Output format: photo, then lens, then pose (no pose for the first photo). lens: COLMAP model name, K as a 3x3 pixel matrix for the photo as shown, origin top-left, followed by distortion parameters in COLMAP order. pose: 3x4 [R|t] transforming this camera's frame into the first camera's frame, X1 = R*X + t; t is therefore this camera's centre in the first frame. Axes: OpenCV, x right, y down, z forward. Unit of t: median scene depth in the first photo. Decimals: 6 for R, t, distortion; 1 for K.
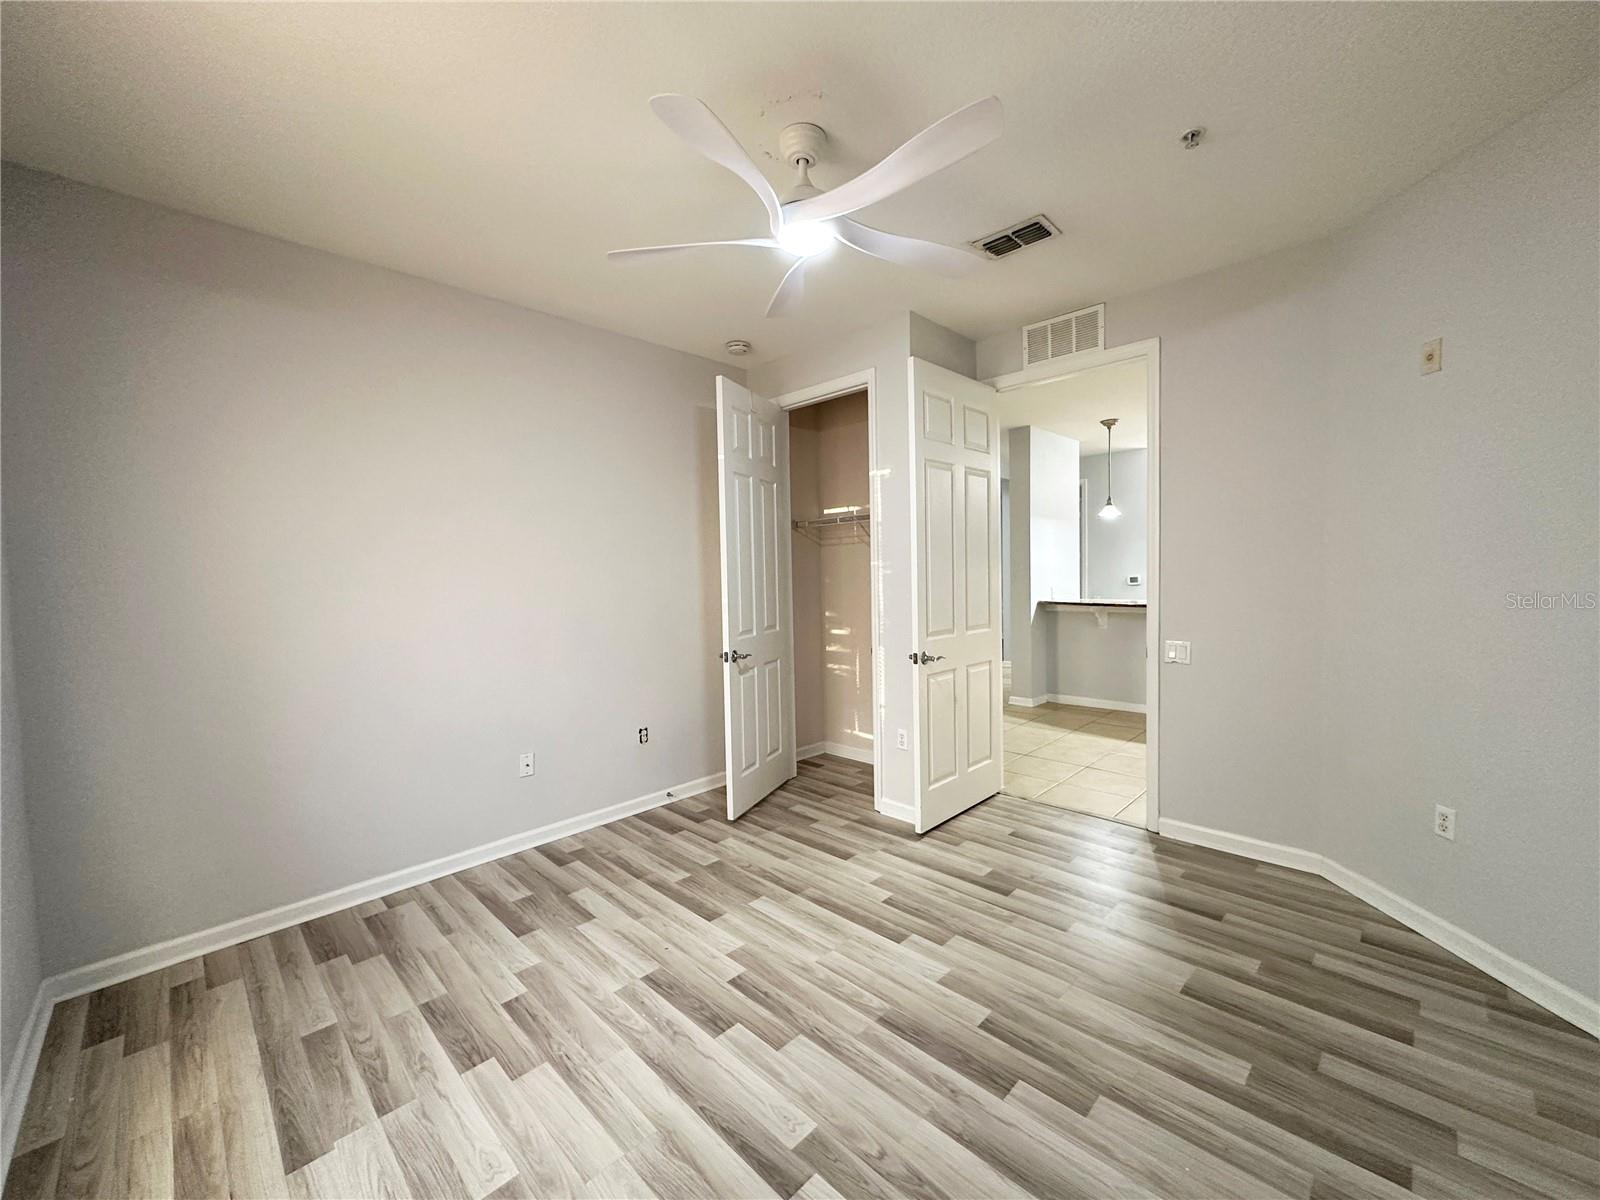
lens RADIAL K [[637.8, 0, 798.8], [0, 637.8, 600.3], [0, 0, 1]] dist [-0.002433, 0.001307]
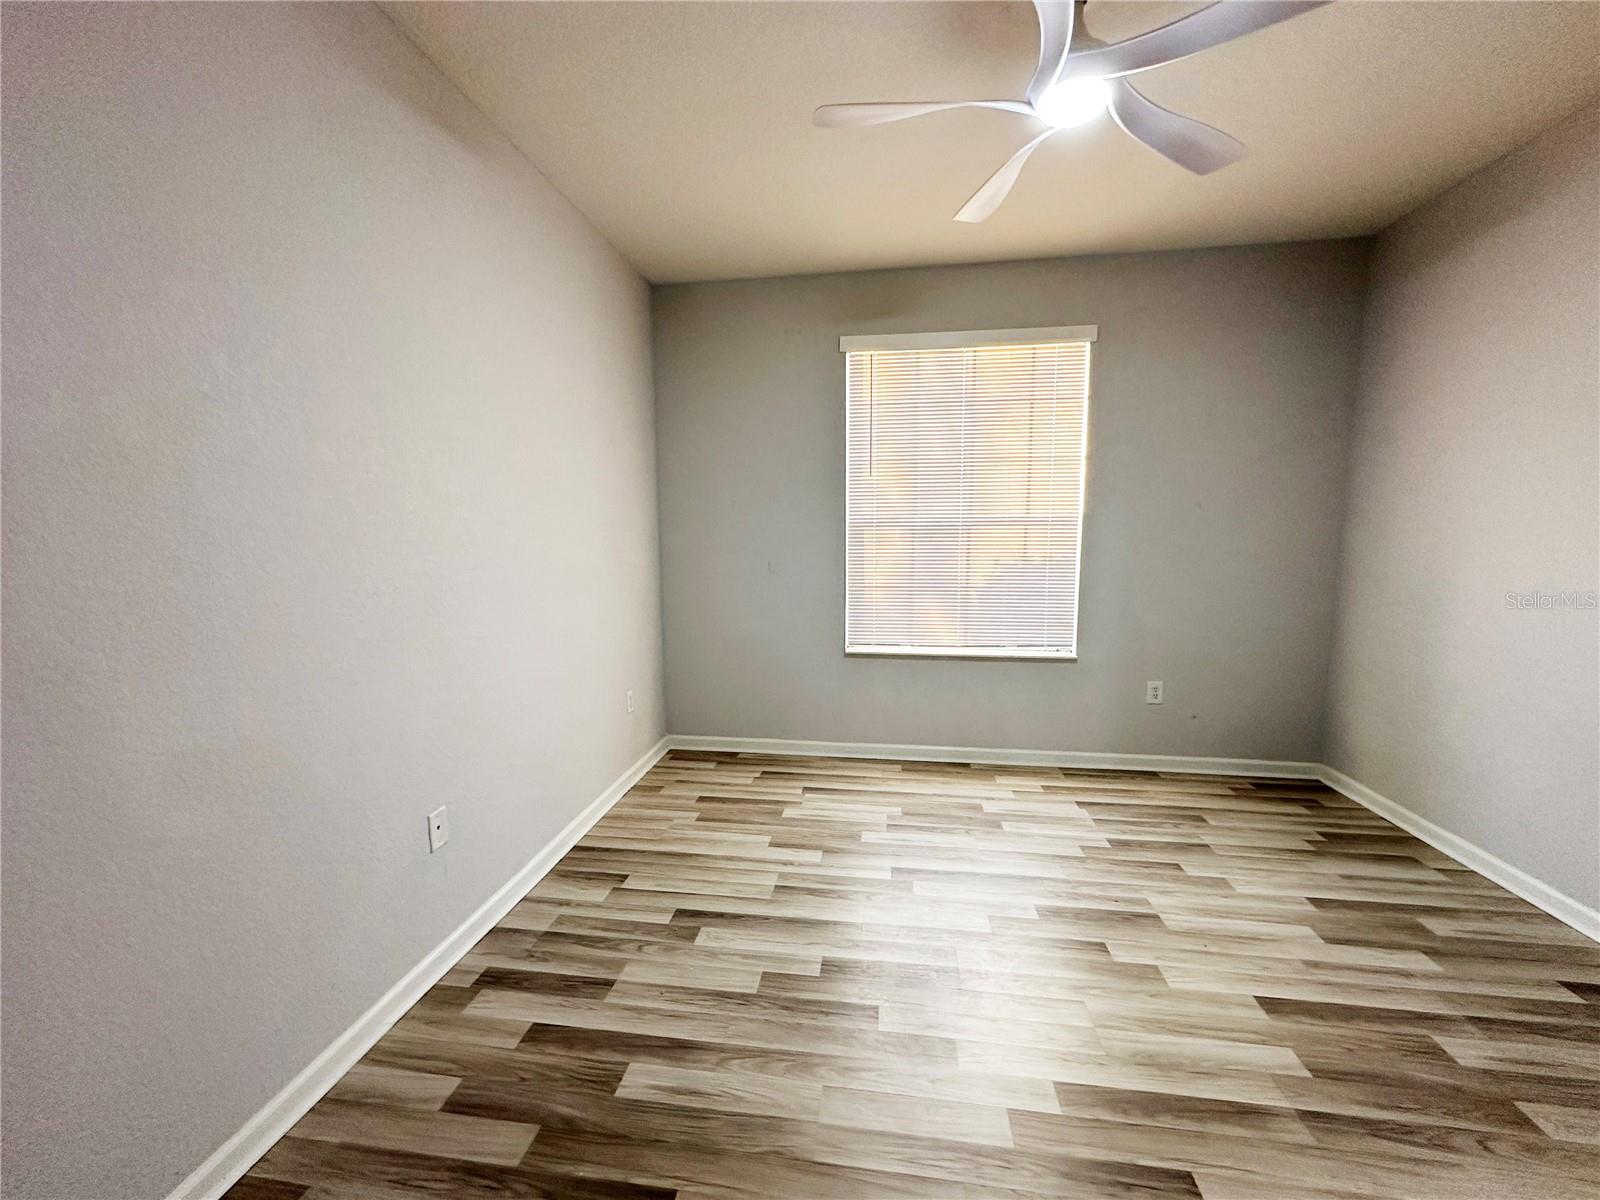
lens RADIAL K [[637.8, 0, 798.8], [0, 637.8, 600.3], [0, 0, 1]] dist [-0.002433, 0.001307]
pose [[-0.801777, 0.093465, -0.590269, 0.780243], [-0.001398, 0.987399, 0.158247, -0.064136], [0.597621, 0.127704, -0.791543, 1.426270]]
